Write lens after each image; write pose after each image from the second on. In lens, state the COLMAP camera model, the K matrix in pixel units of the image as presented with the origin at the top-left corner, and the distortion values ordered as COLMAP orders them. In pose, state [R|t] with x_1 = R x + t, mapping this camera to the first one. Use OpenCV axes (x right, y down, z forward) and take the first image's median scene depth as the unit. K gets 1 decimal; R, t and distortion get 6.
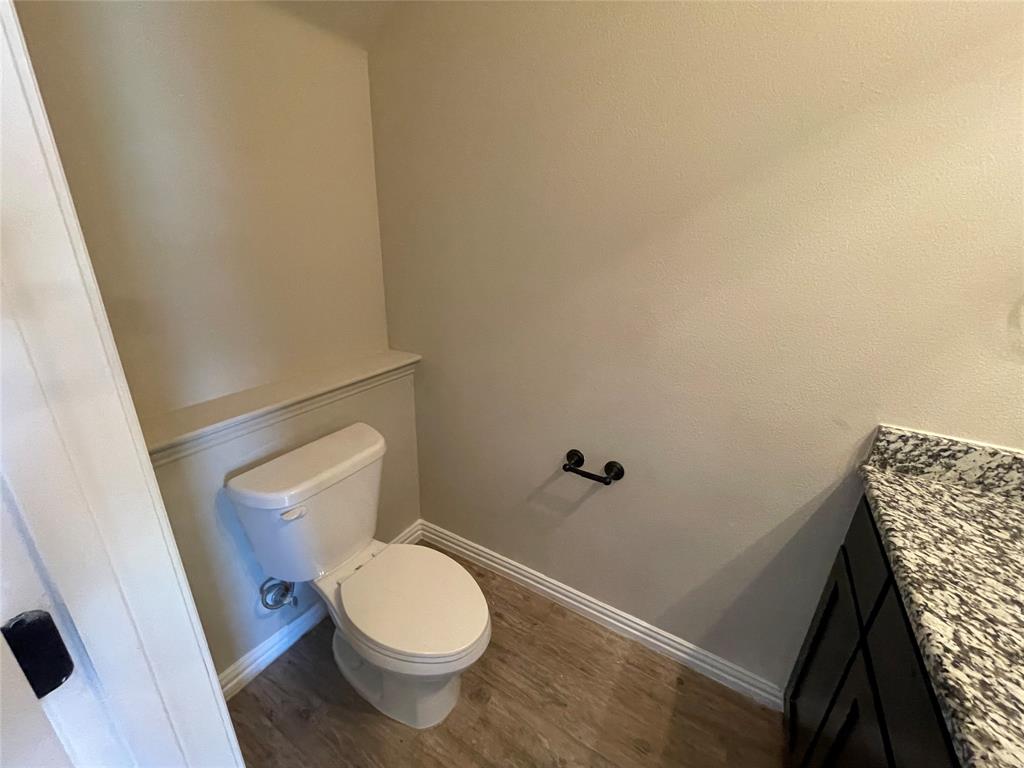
lens RADIAL K [[416.5, 0, 510.9], [0, 416.5, 380.9], [0, 0, 1]] dist [-0.000764, -0.000429]
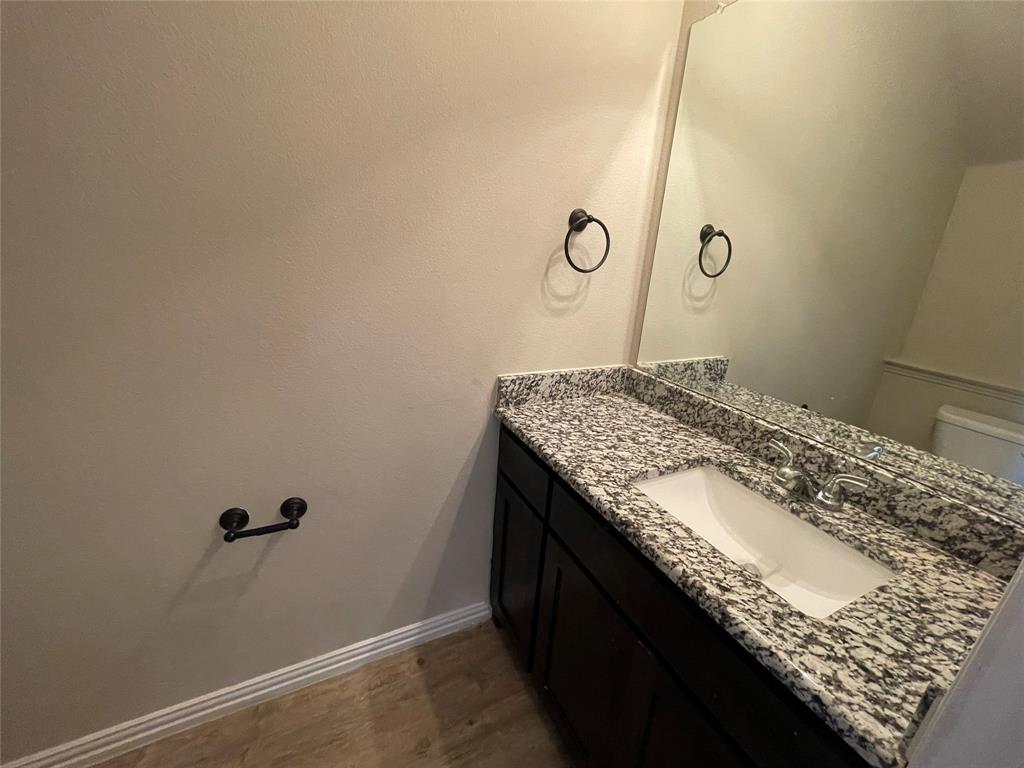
lens RADIAL K [[416.5, 0, 514.4], [0, 416.5, 385.0], [0, 0, 1]] dist [-0.000764, -0.000429]
pose [[0.534312, -0.263500, 0.803168, -0.184431], [0.239215, 0.958465, 0.155310, -0.069068], [-0.810733, 0.109146, 0.575152, 0.209134]]
